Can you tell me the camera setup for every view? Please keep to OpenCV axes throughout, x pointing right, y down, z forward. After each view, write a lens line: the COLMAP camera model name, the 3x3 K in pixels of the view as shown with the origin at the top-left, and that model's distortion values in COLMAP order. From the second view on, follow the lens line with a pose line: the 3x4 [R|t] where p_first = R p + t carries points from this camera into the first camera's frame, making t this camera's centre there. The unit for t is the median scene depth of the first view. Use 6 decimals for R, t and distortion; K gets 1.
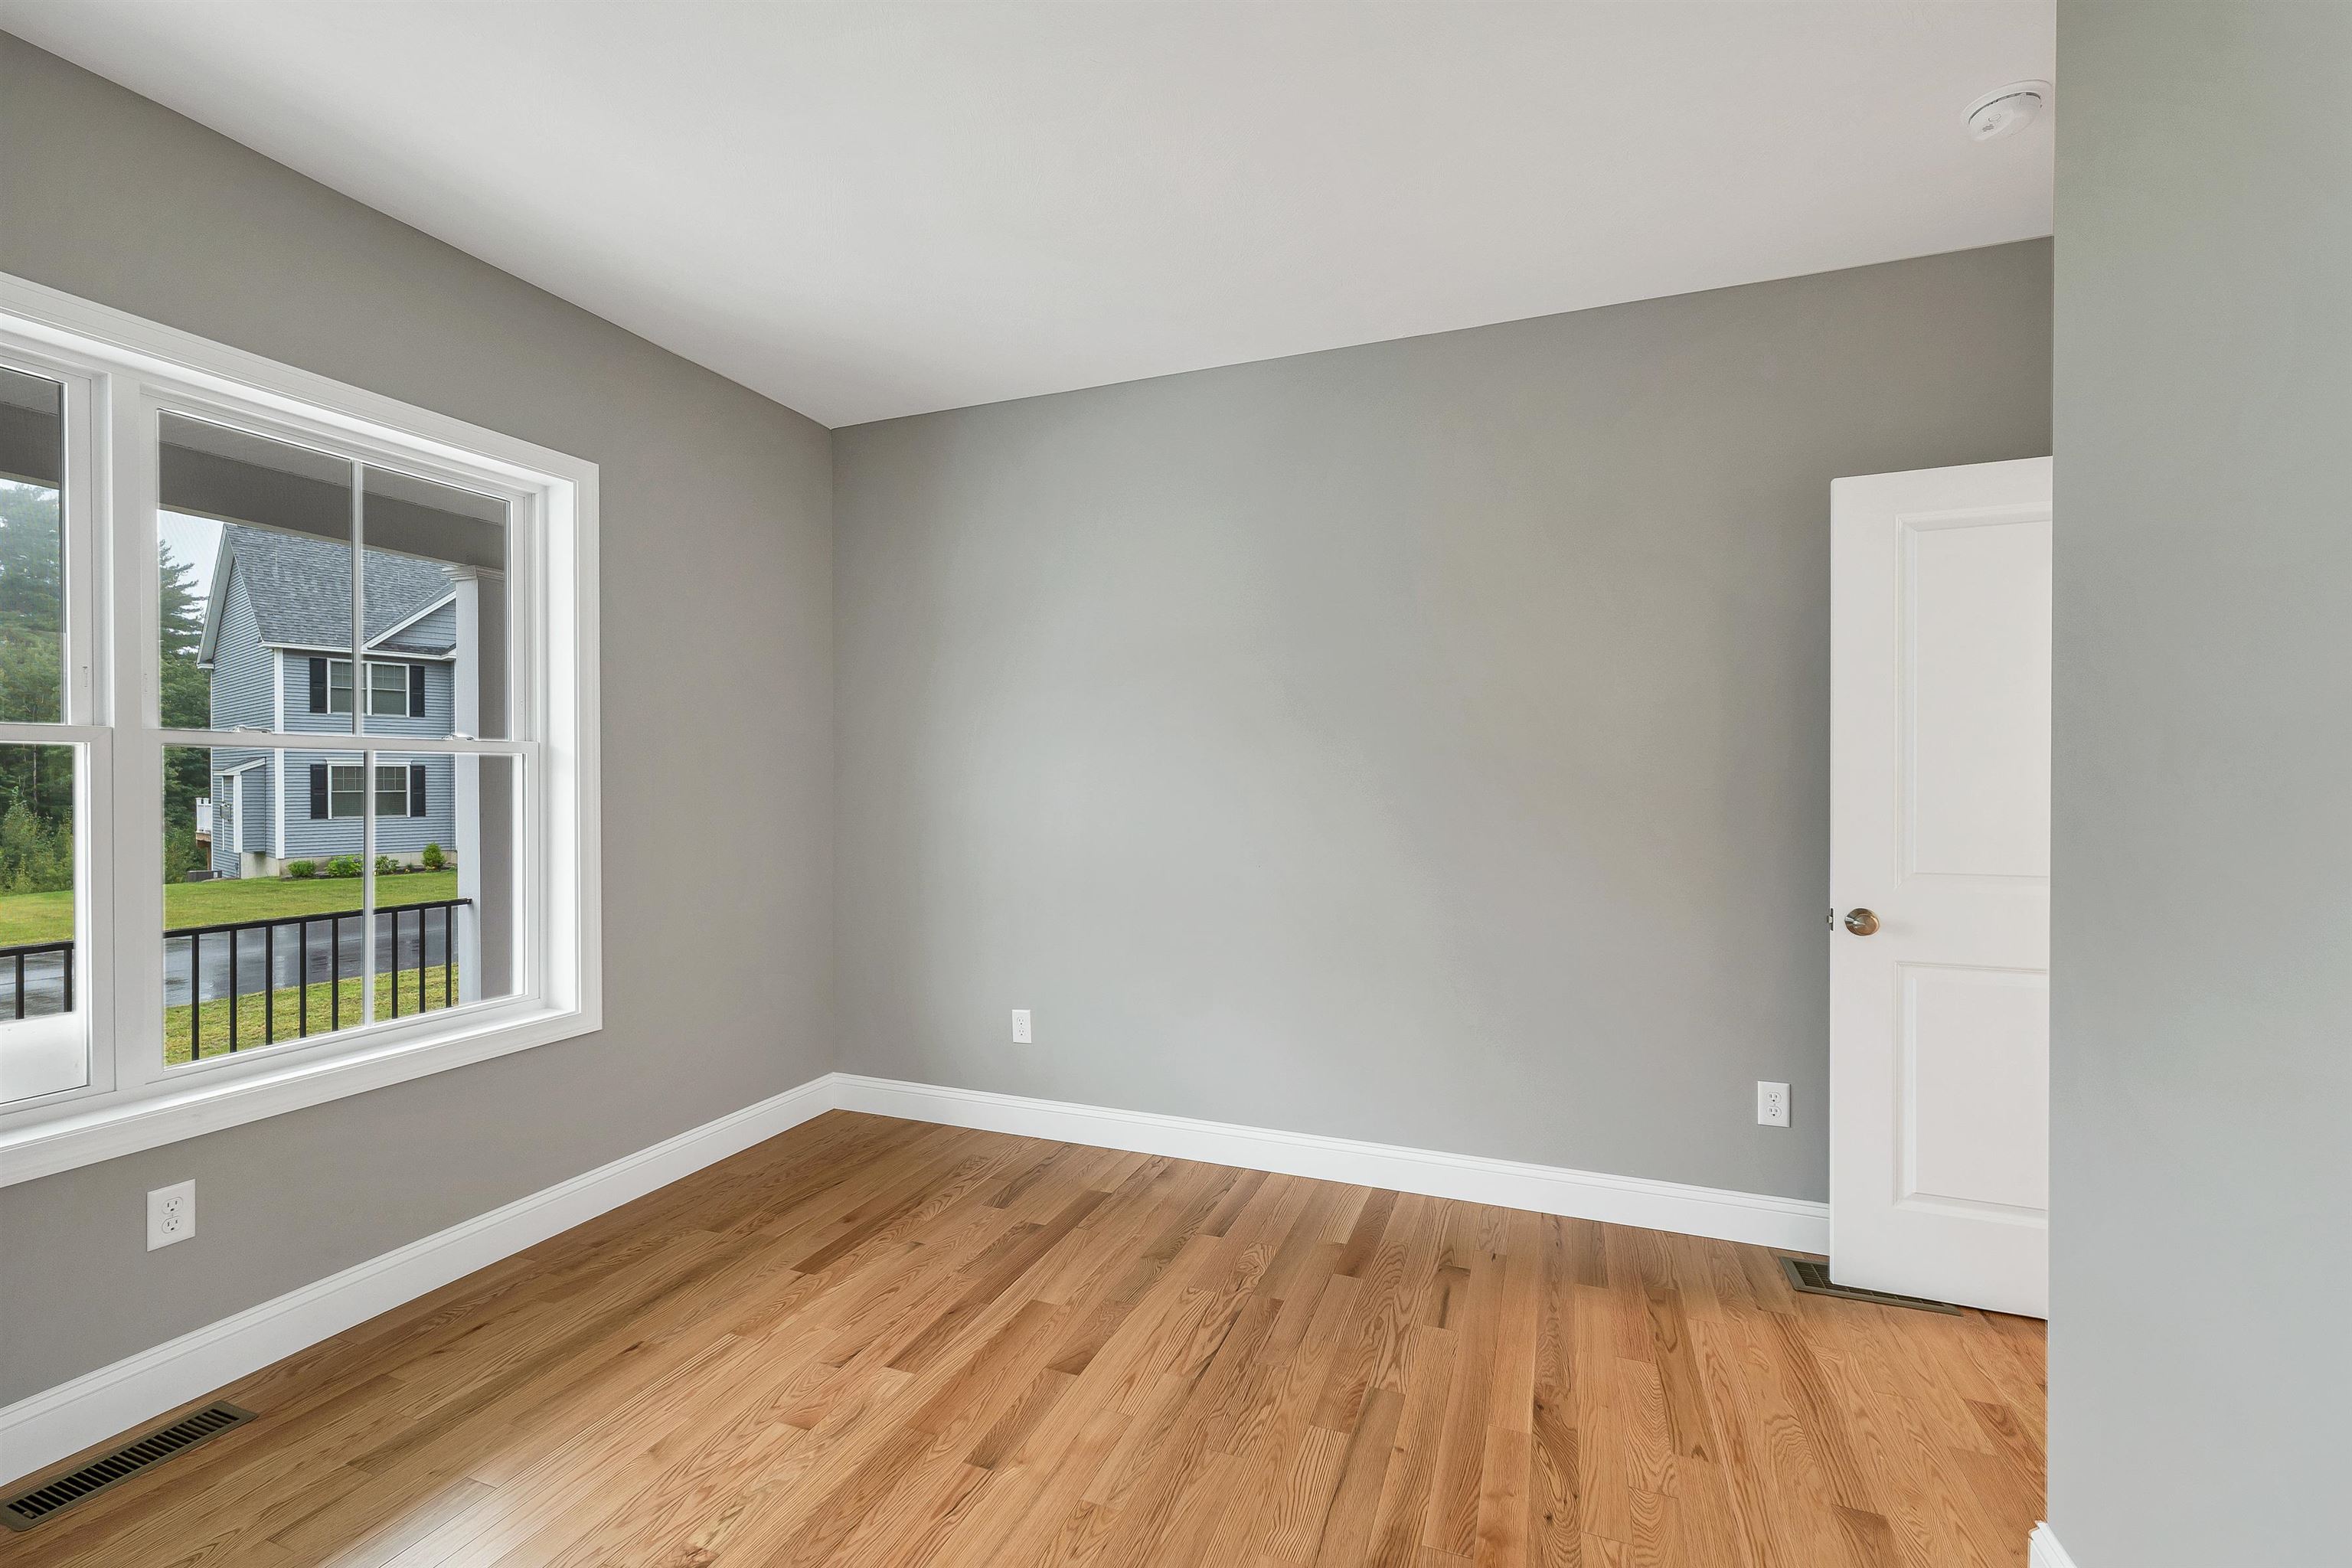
lens RADIAL K [[1005.0, 0, 1166.3], [0, 1005.0, 782.0], [0, 0, 1]] dist [0.001575, 0.000454]
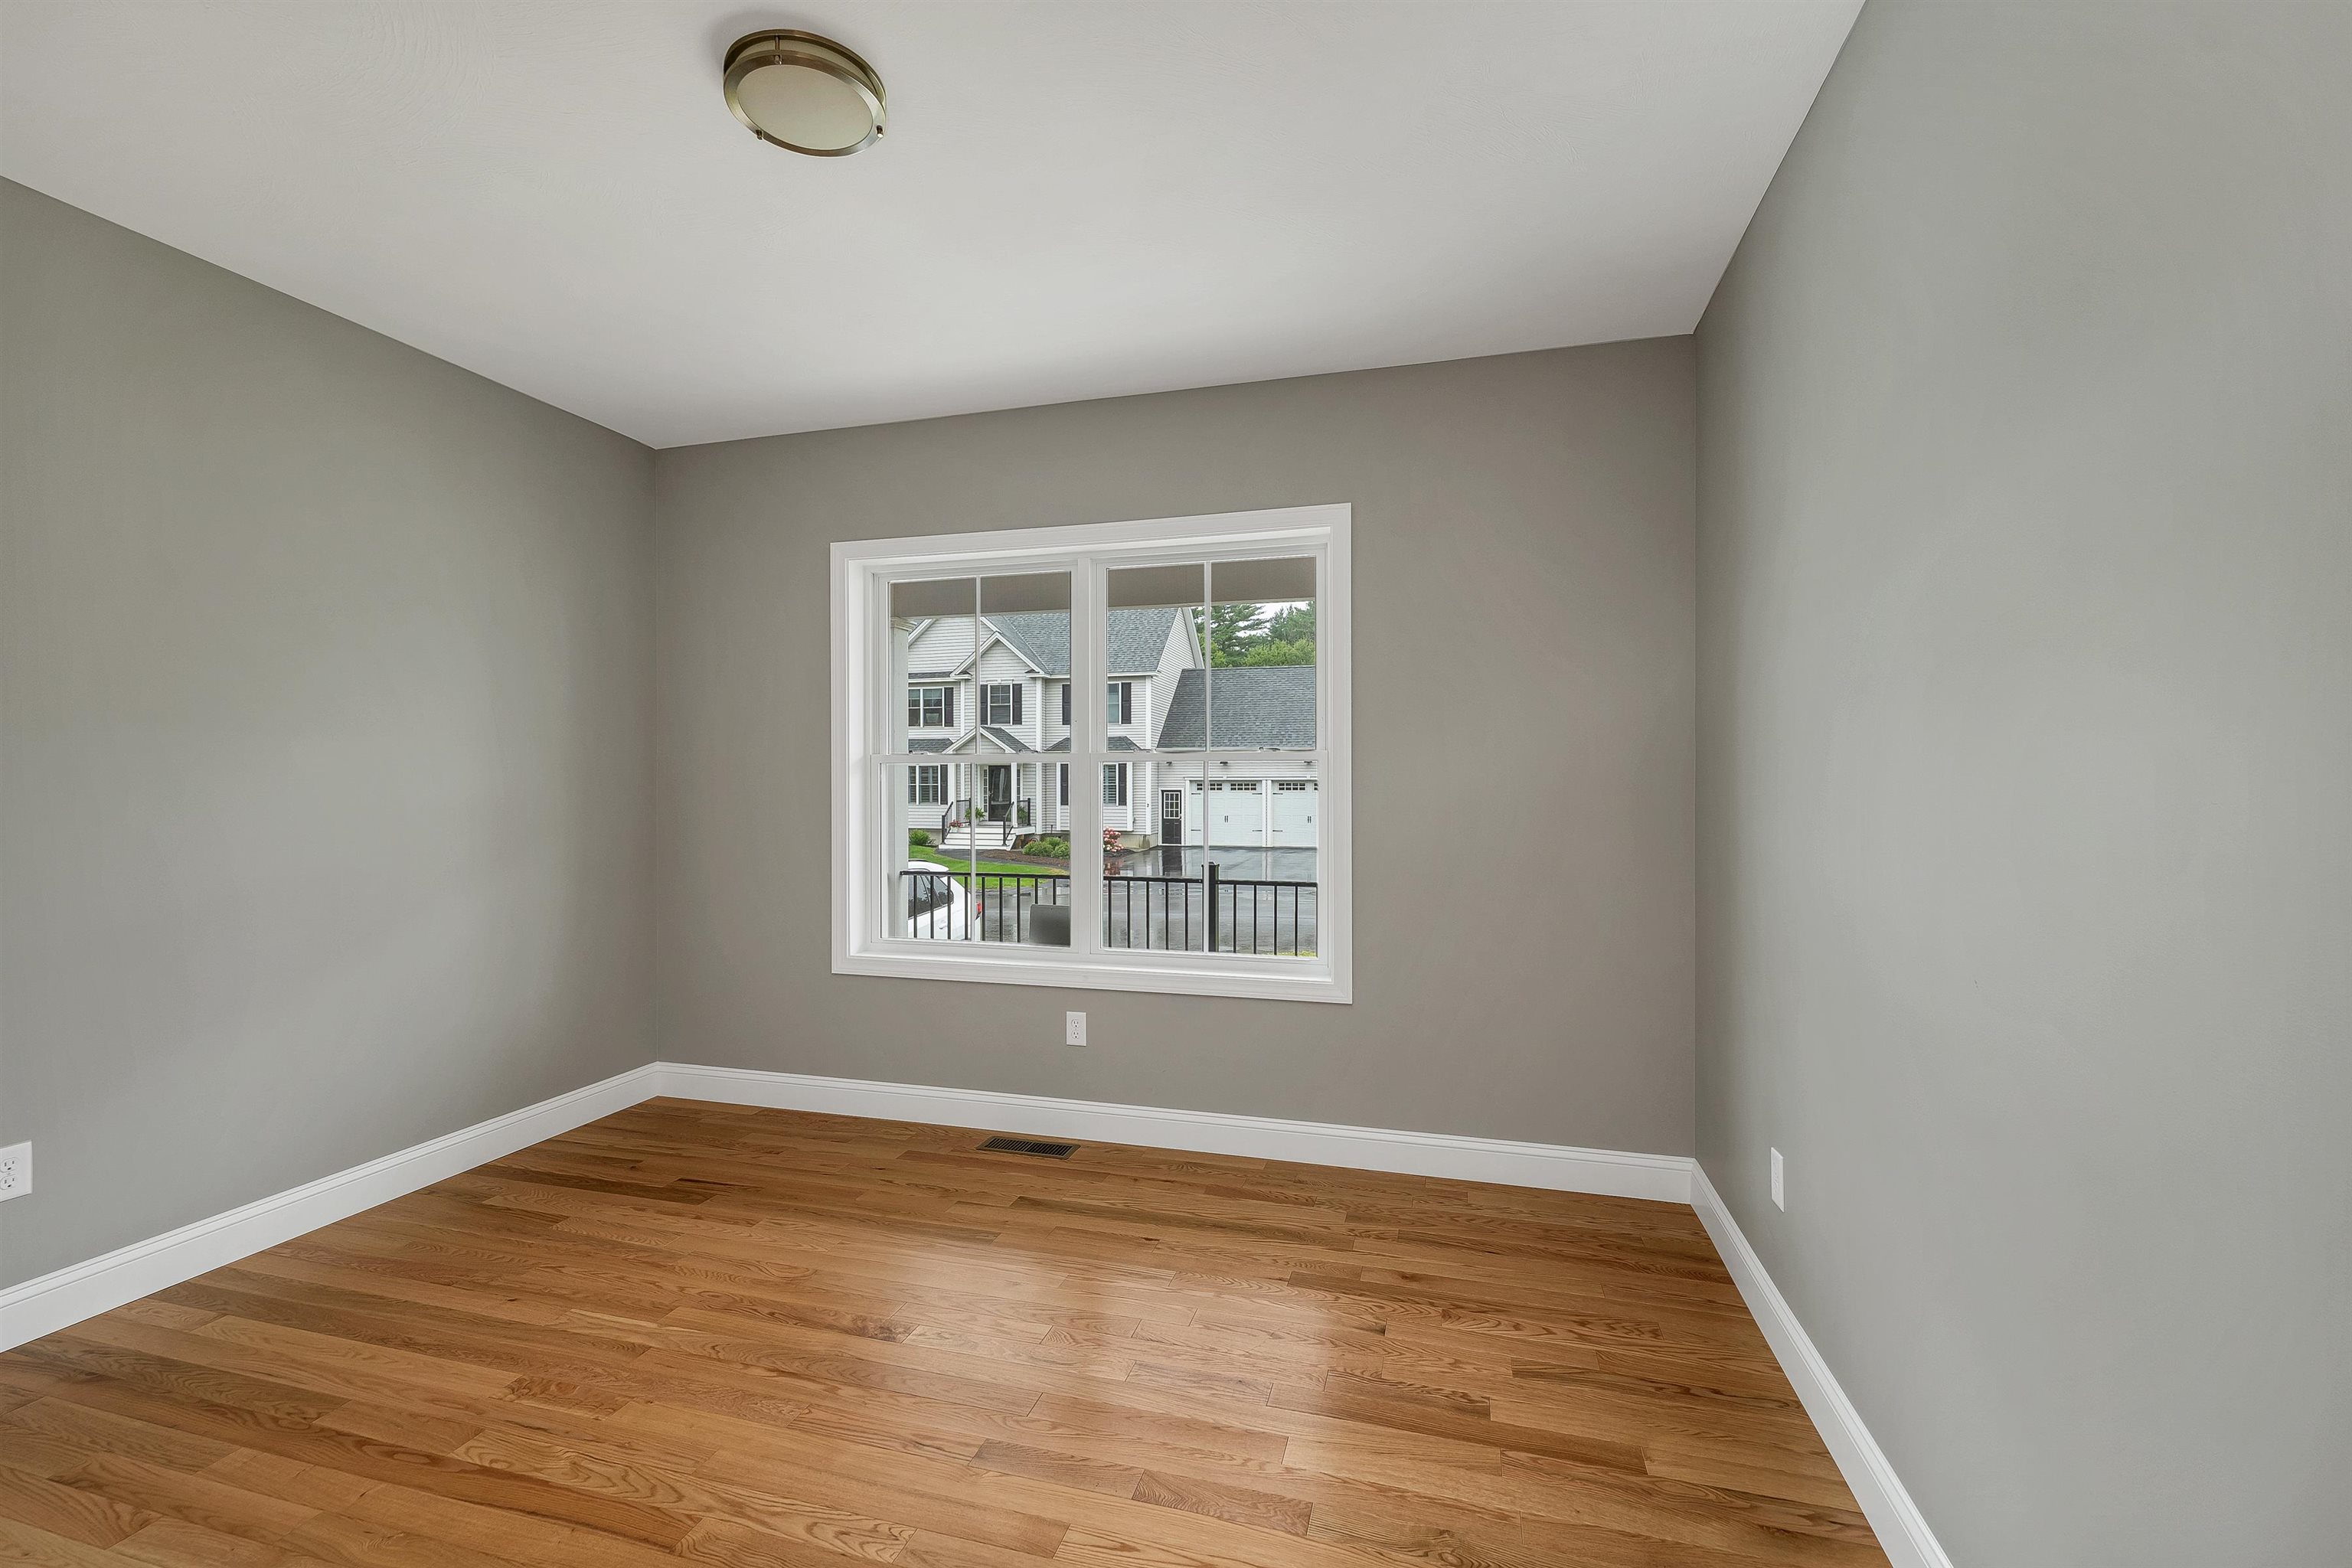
lens RADIAL K [[1005.0, 0, 1166.3], [0, 1005.0, 782.0], [0, 0, 1]] dist [0.001575, 0.000454]
pose [[0.094224, 0.000158, -0.995551, 0.675036], [-0.003186, 0.999995, -0.000143, -0.001667], [0.995546, 0.003185, 0.094224, 0.863091]]
